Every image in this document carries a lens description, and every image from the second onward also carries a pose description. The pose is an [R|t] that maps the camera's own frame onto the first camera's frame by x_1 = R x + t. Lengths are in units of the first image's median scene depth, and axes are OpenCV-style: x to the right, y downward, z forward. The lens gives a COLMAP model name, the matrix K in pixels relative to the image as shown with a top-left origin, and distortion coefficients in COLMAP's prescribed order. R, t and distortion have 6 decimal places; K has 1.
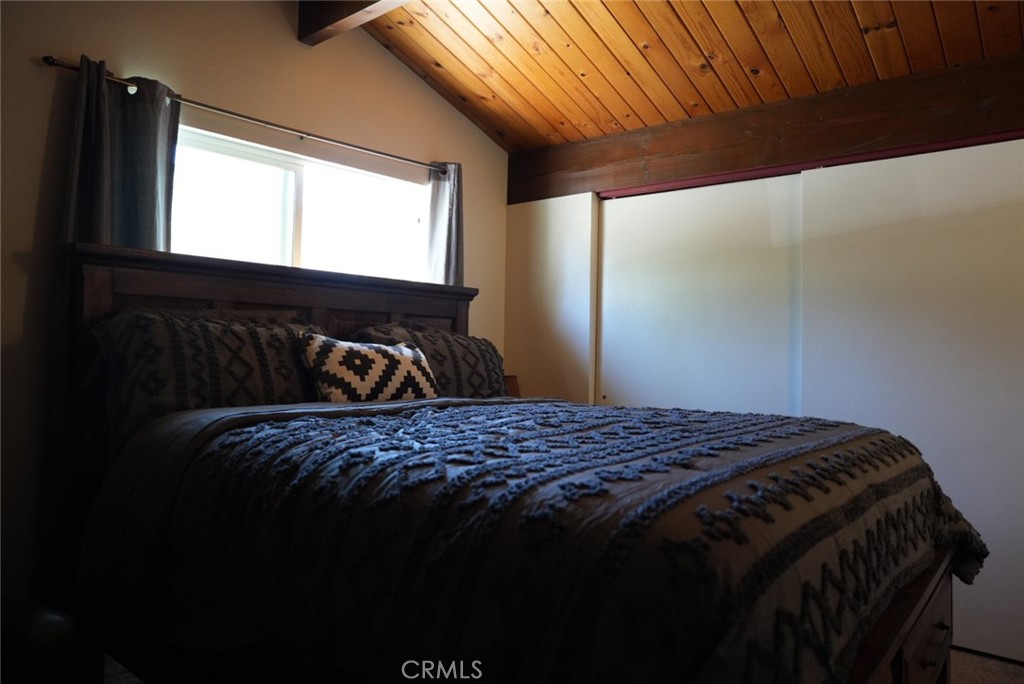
lens RADIAL K [[703.7, 0, 510.1], [0, 703.7, 333.2], [0, 0, 1]] dist [-0.110008, 0.074672]
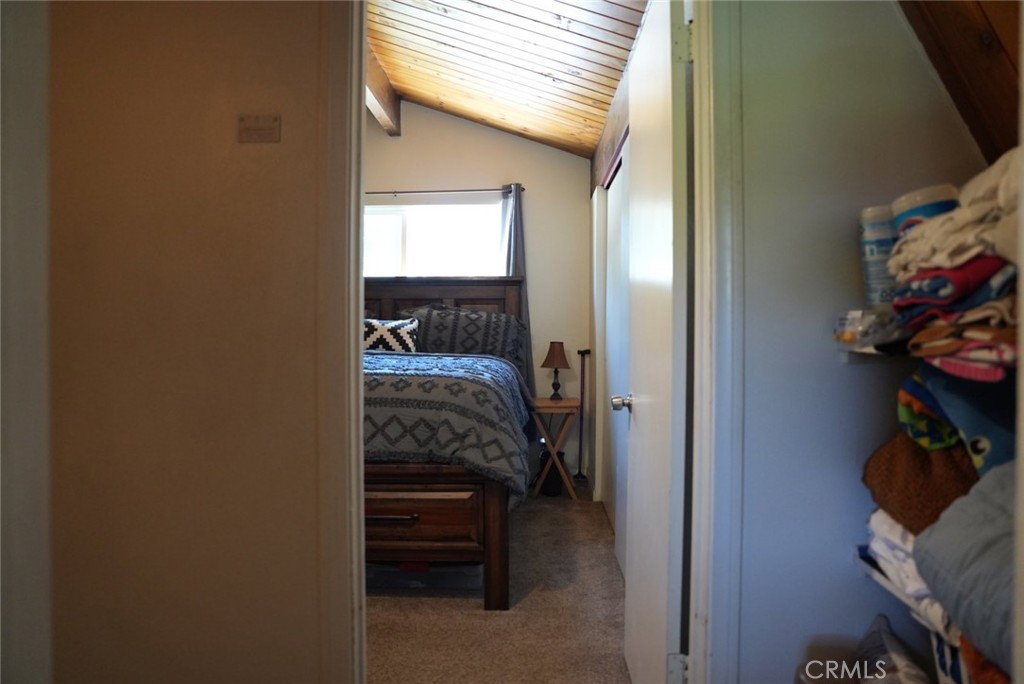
lens RADIAL K [[703.7, 0, 510.8], [0, 703.7, 344.1], [0, 0, 1]] dist [-0.110008, 0.074672]
pose [[0.611859, -0.003451, -0.790959, 1.352334], [0.027450, 0.999481, 0.016873, 0.056213], [0.790490, -0.032036, 0.611636, 0.230653]]
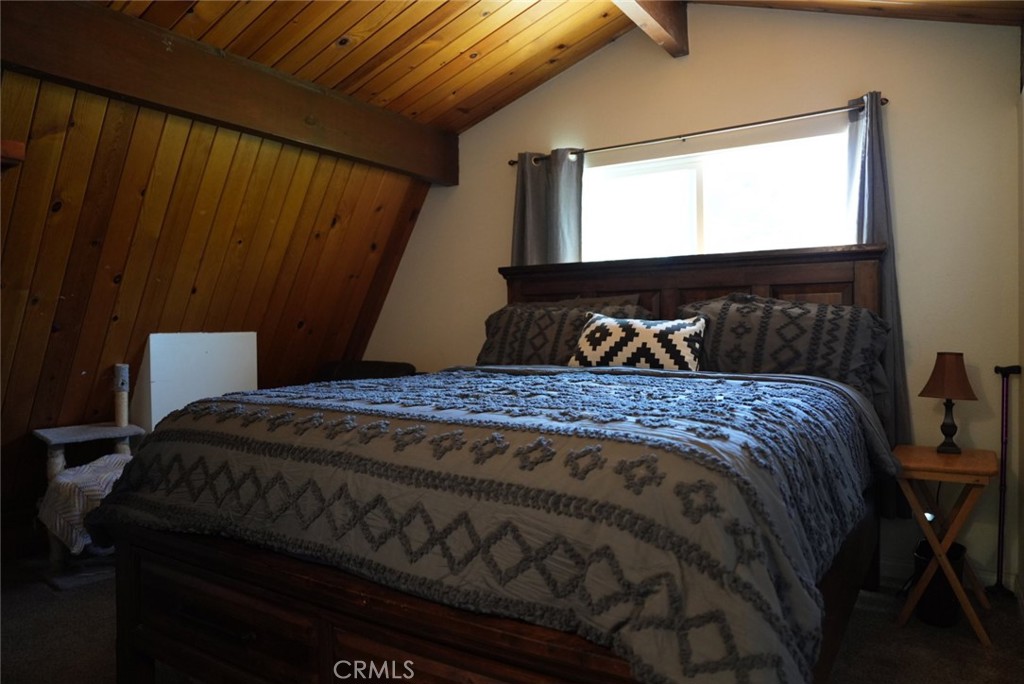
lens RADIAL K [[703.7, 0, 506.7], [0, 703.7, 341.7], [0, 0, 1]] dist [-0.110008, 0.074672]
pose [[0.109113, -0.008446, -0.993993, 0.922112], [0.035505, 0.999359, -0.004594, 0.049724], [0.993395, -0.034790, 0.109343, 0.669646]]
